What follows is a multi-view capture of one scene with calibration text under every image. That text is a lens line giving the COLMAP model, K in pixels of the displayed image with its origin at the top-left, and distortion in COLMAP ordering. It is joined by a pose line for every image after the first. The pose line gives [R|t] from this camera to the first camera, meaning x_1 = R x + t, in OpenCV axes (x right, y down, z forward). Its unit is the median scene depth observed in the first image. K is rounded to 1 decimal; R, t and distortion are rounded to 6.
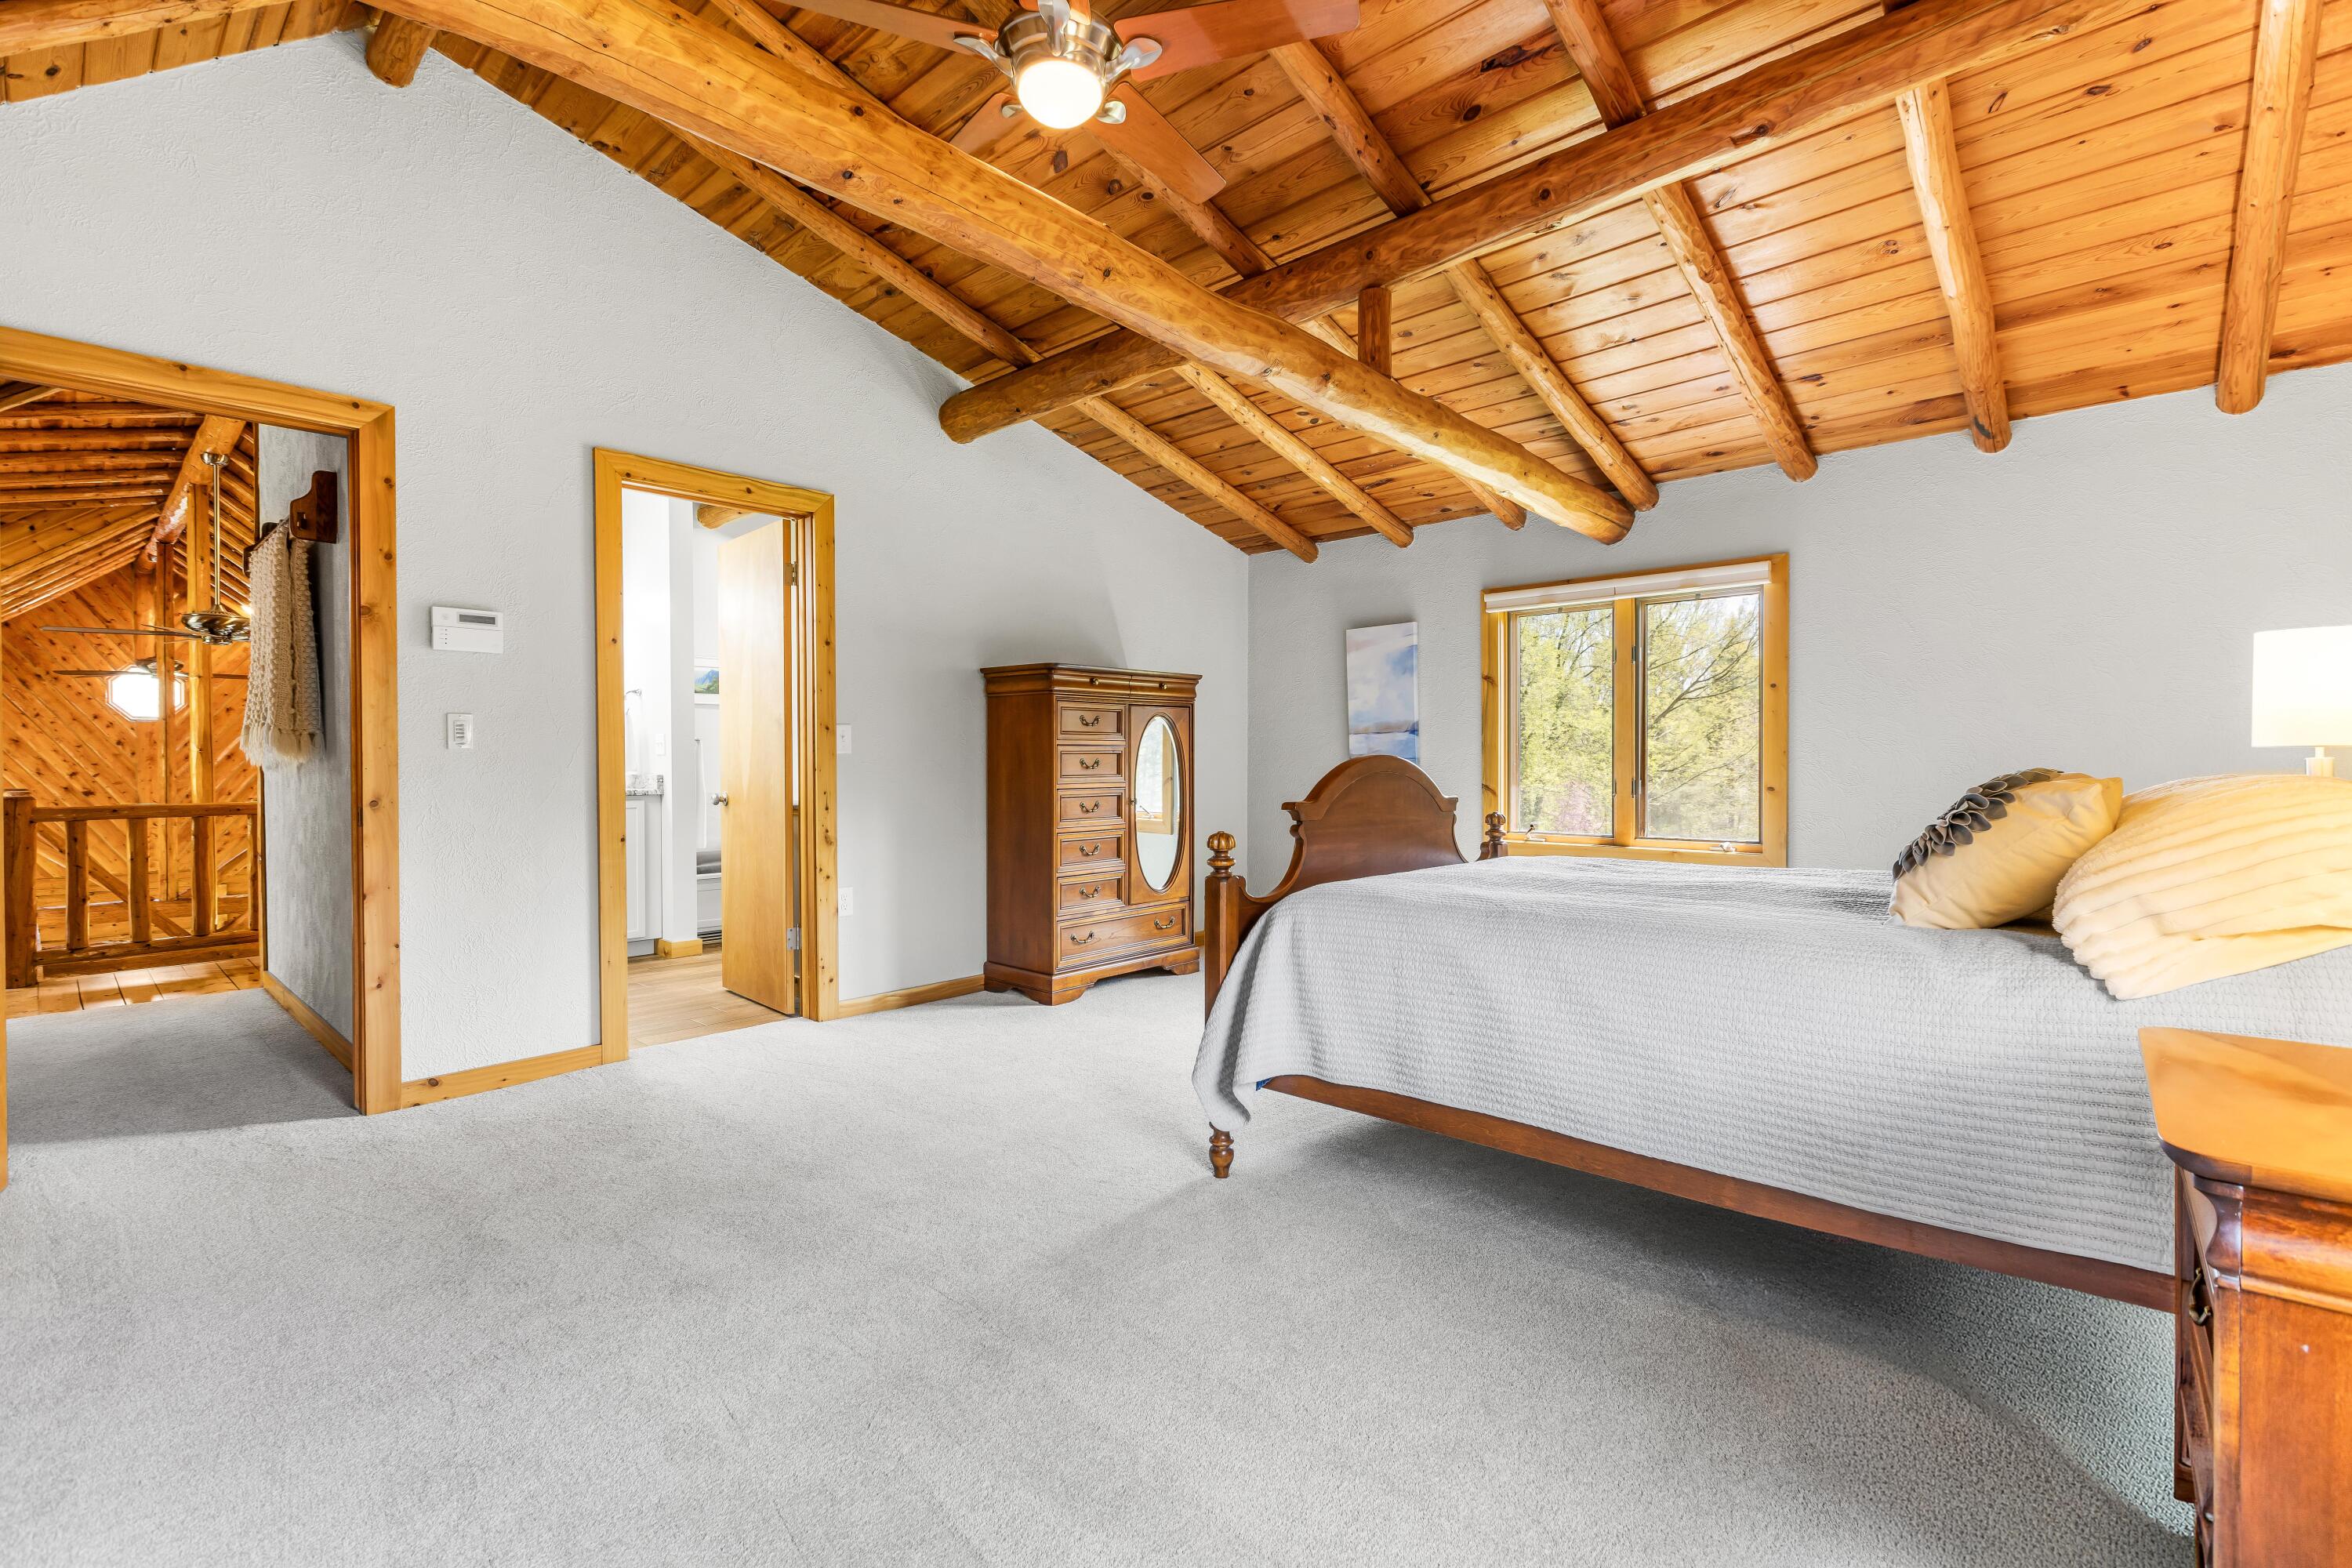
lens RADIAL K [[1054.8, 0, 1159.3], [0, 1054.8, 774.0], [0, 0, 1]] dist [0.001245, -0.001594]
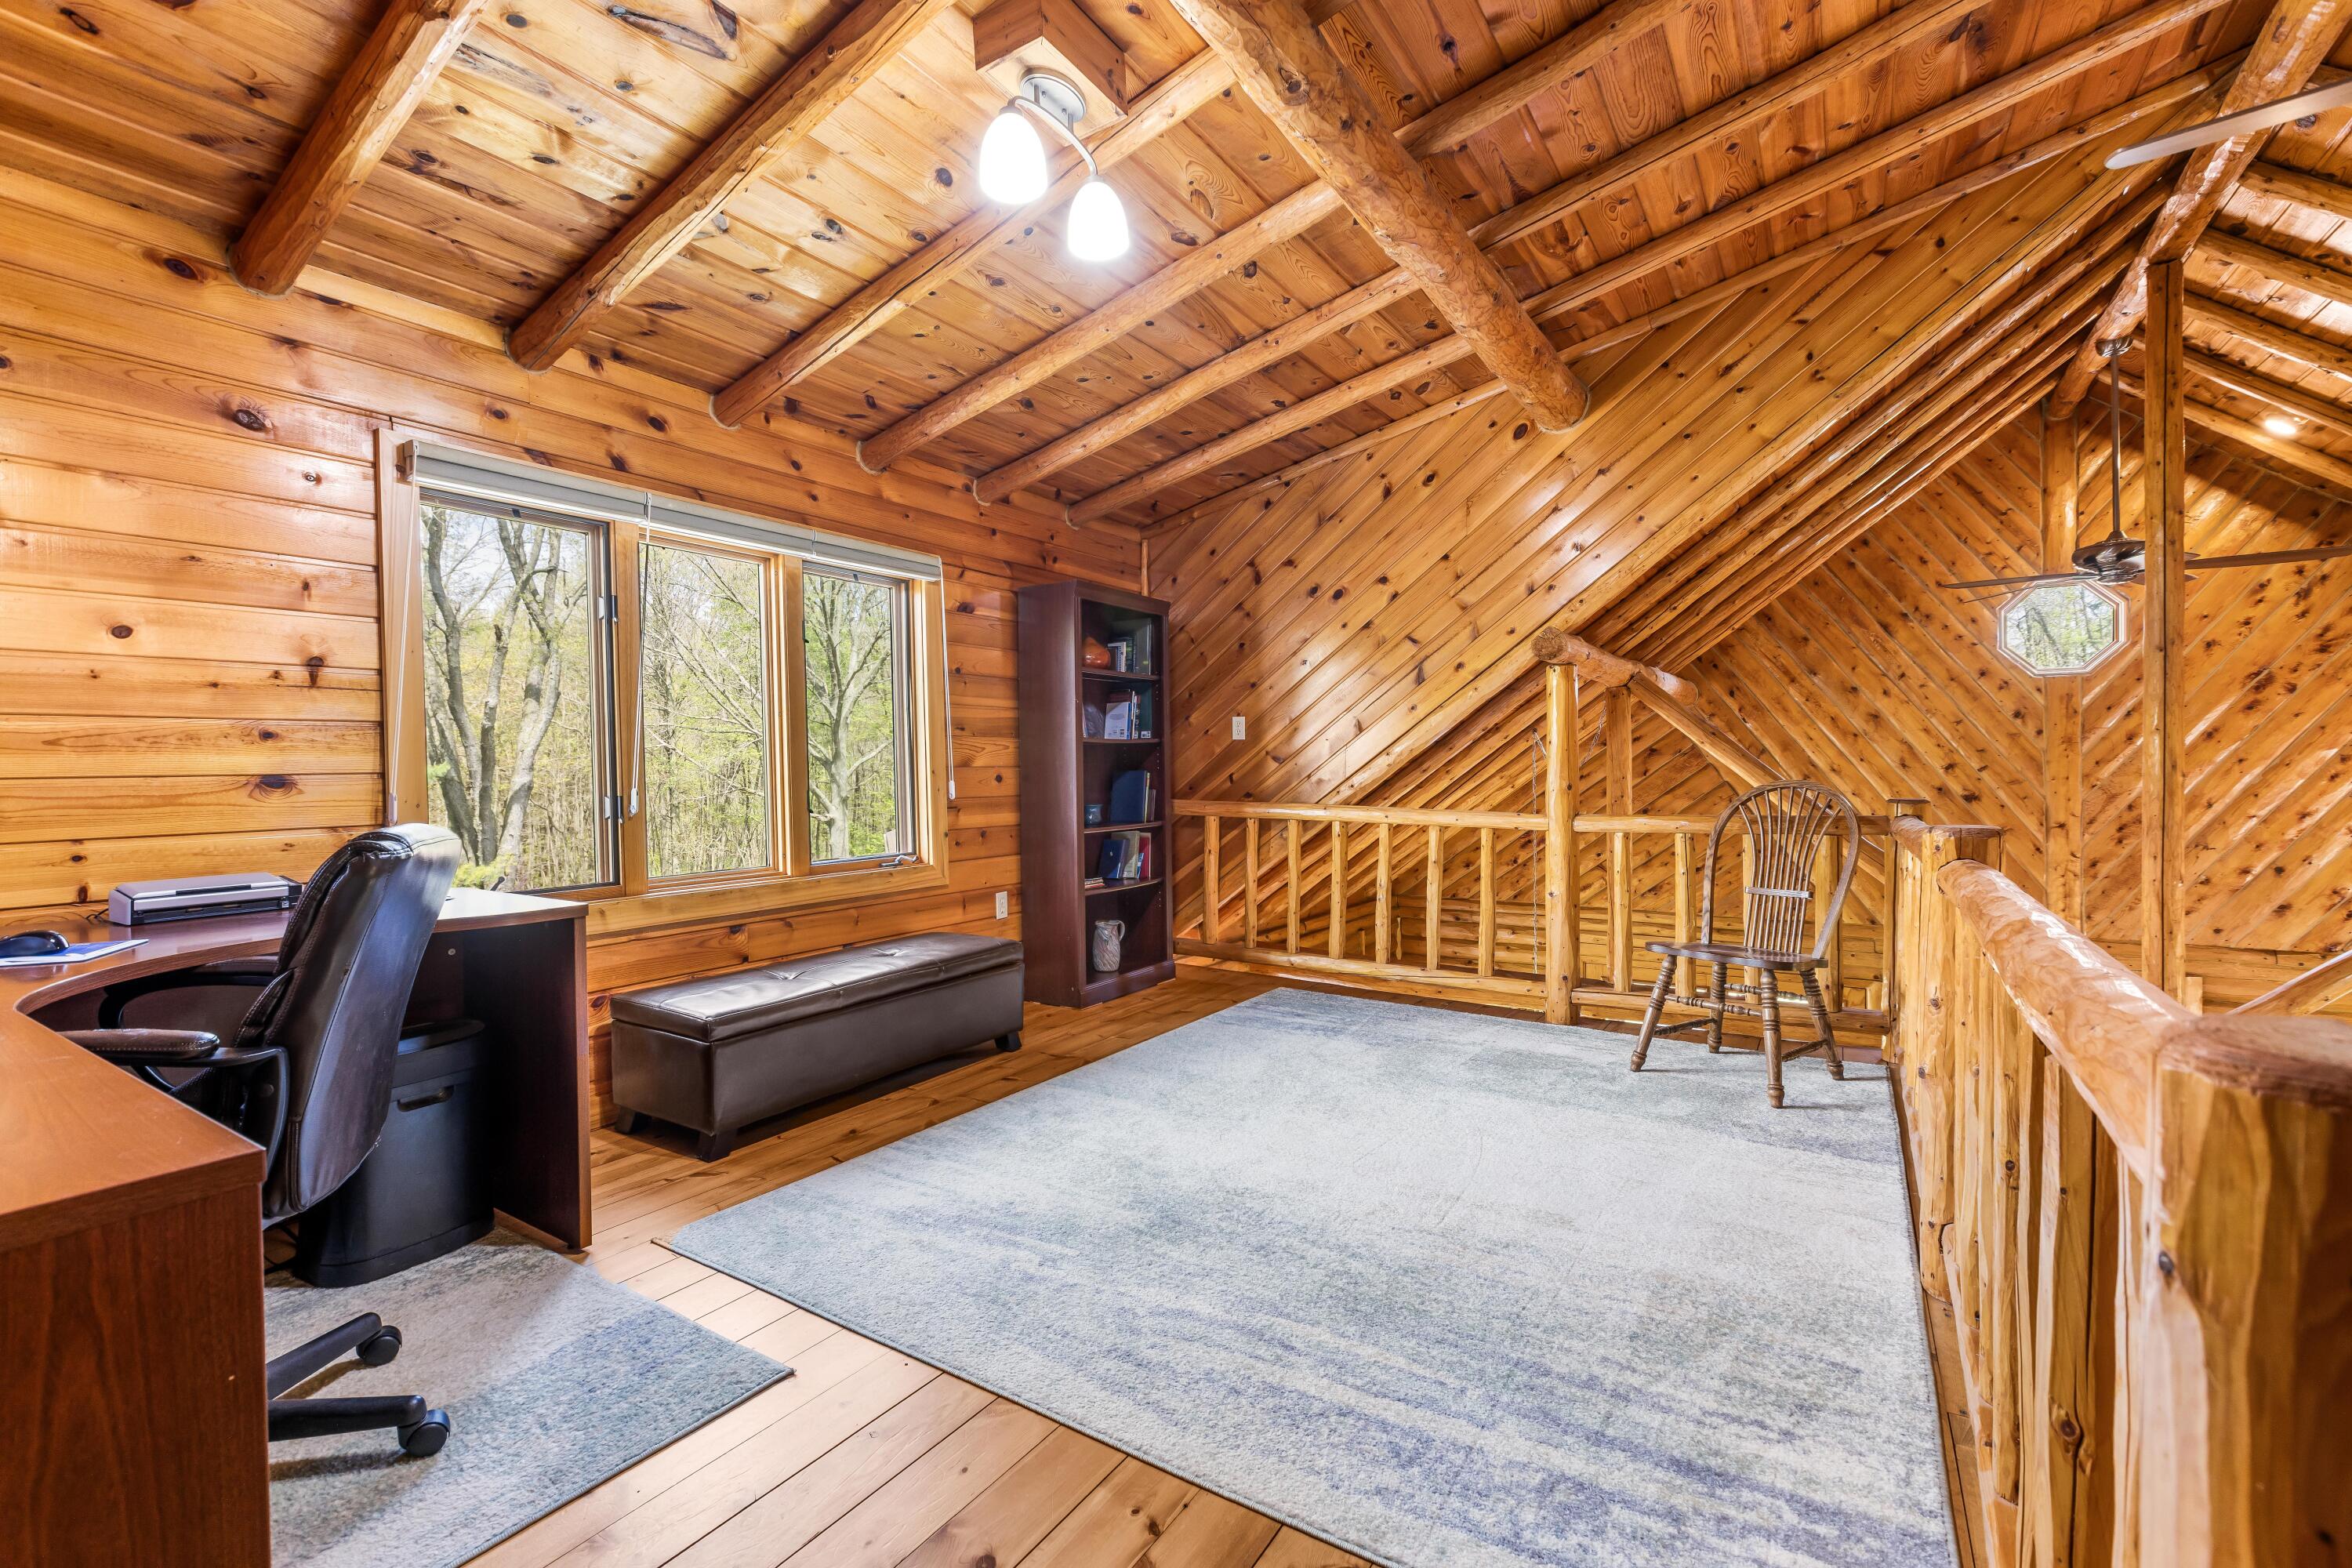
lens RADIAL K [[1054.8, 0, 1159.3], [0, 1054.8, 774.0], [0, 0, 1]] dist [0.001245, -0.001594]
pose [[0.174382, 0.010524, -0.984622, -0.492739], [-0.003263, 0.999944, 0.010110, -0.000514], [0.984673, 0.001450, 0.174407, 0.426667]]
